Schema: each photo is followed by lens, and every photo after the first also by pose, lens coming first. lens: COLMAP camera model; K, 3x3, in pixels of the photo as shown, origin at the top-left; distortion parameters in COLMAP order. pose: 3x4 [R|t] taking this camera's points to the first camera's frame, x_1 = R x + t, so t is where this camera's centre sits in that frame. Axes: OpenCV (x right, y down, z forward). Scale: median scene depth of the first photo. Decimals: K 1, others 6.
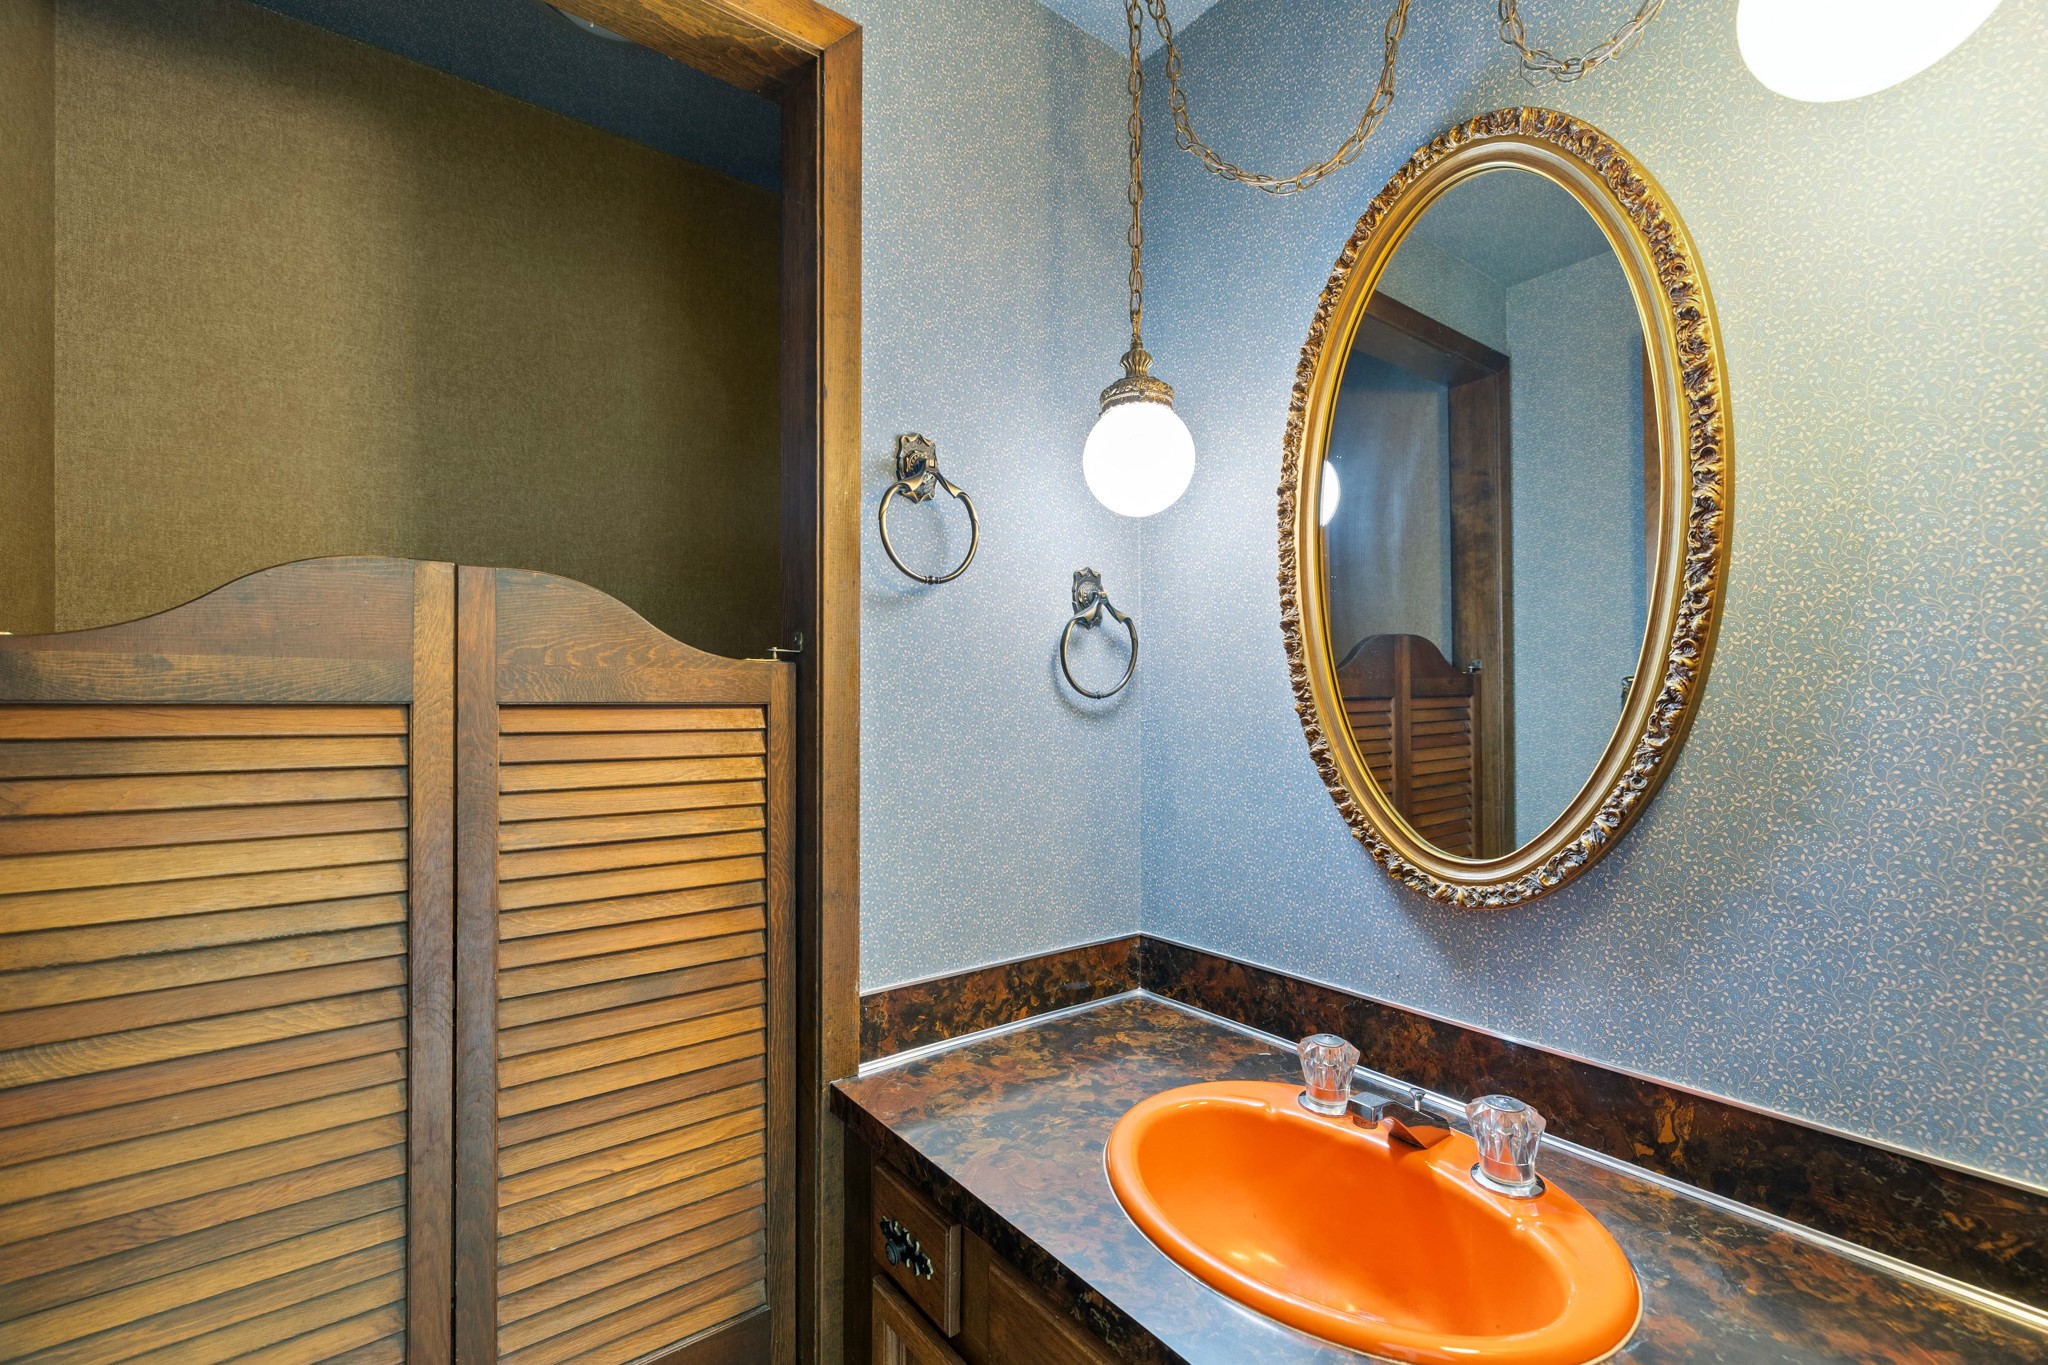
lens RADIAL K [[875.9, 0, 1029.4], [0, 875.9, 684.7], [0, 0, 1]] dist [-0.004973, 0.000369]
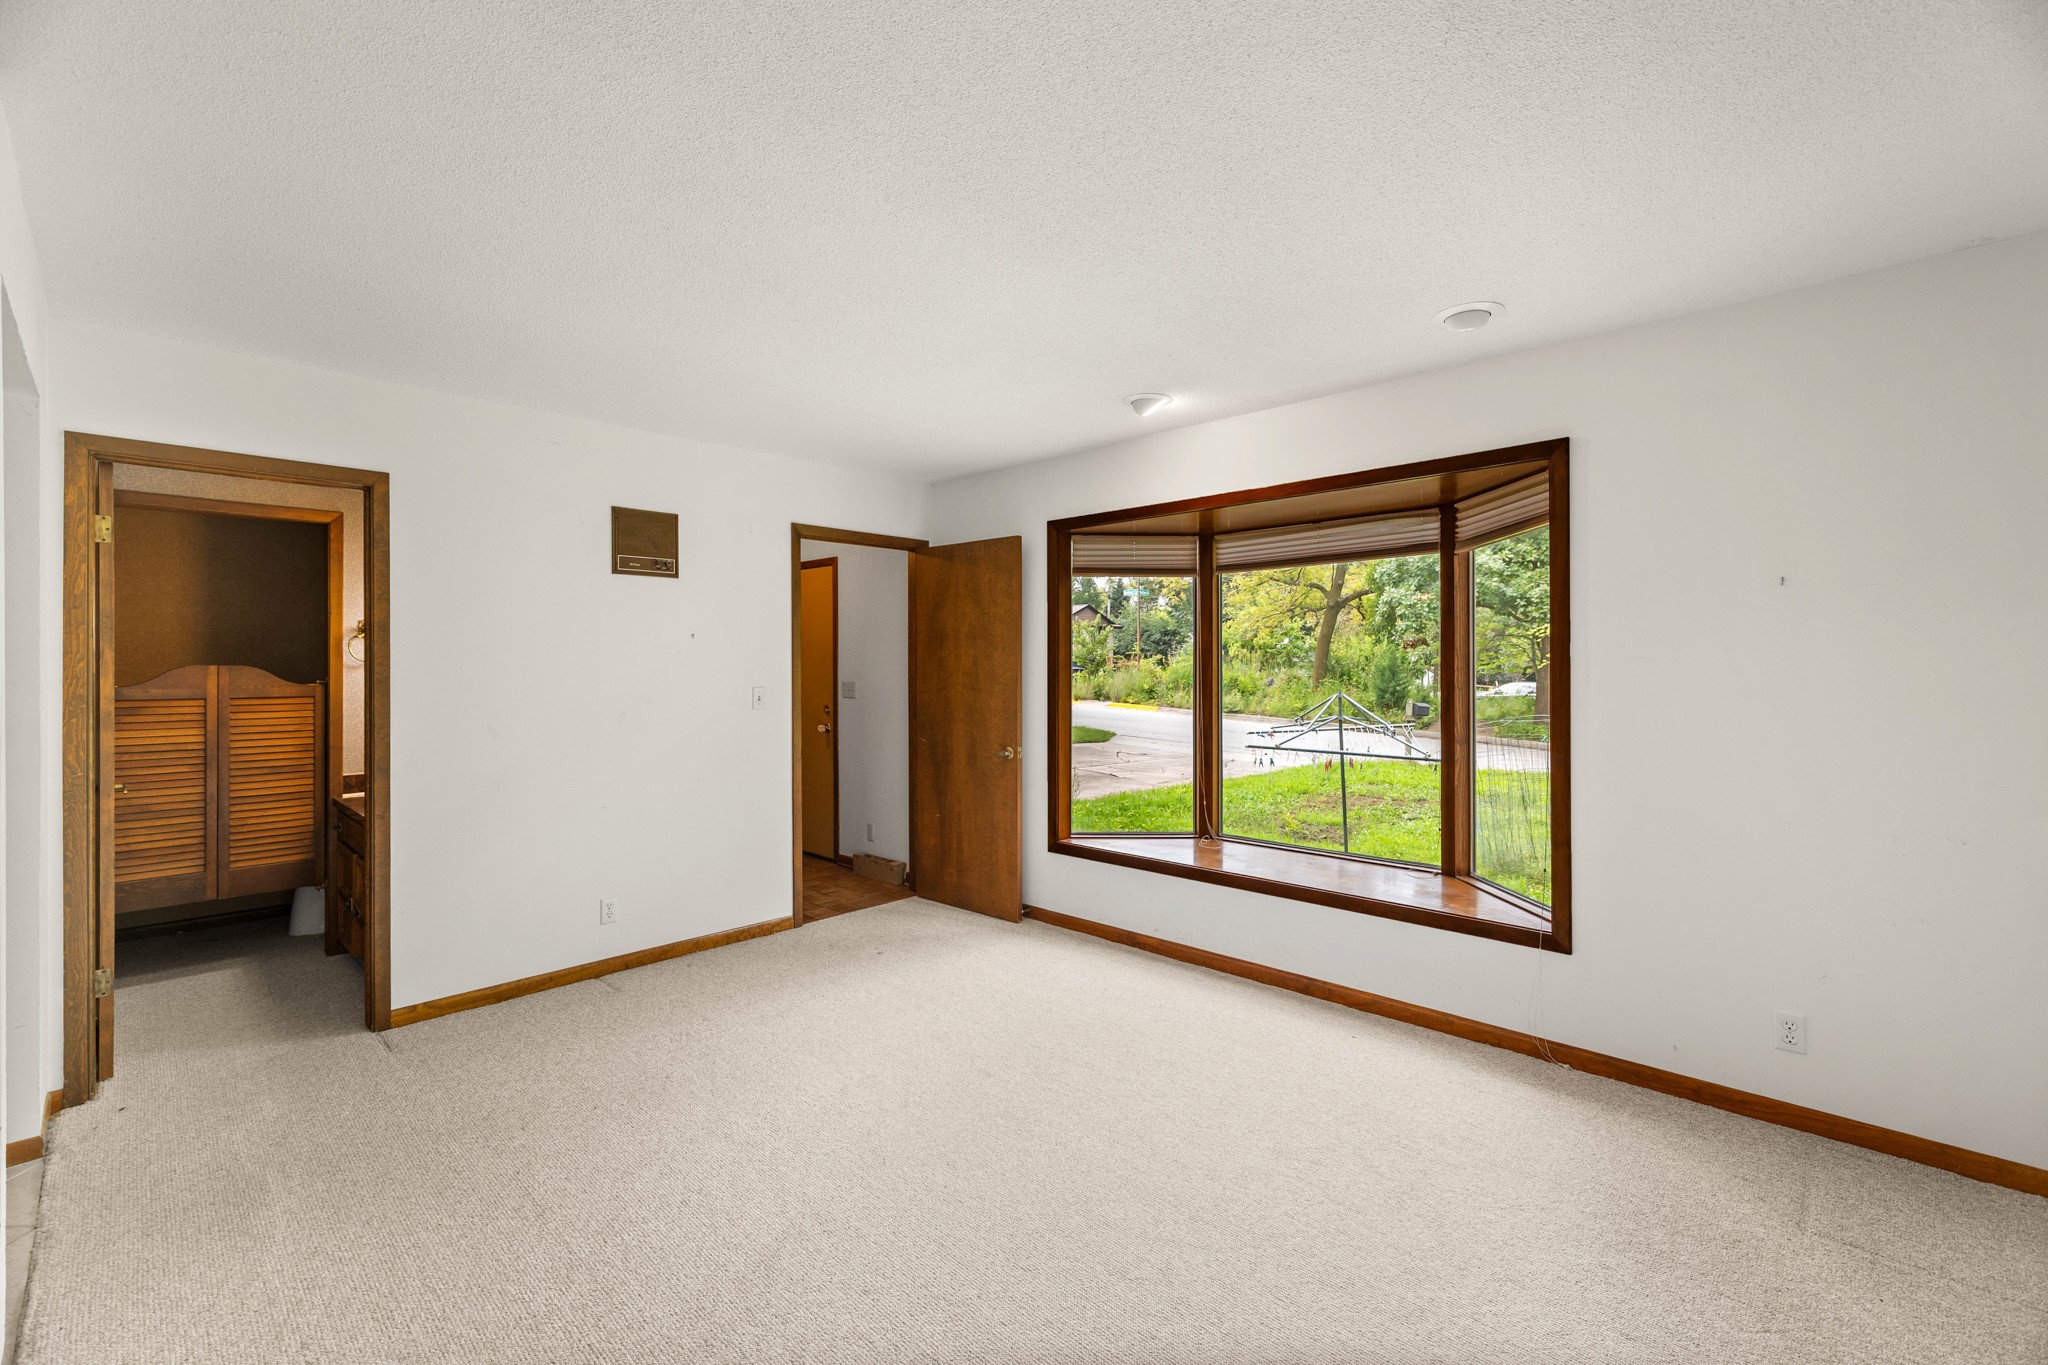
lens RADIAL K [[875.9, 0, 1046.4], [0, 875.9, 651.4], [0, 0, 1]] dist [-0.004973, 0.000369]
pose [[0.985224, 0.001395, 0.171265, 2.490802], [-0.002041, 0.999991, 0.003596, -0.220561], [-0.171258, -0.003892, 0.985218, -3.725691]]
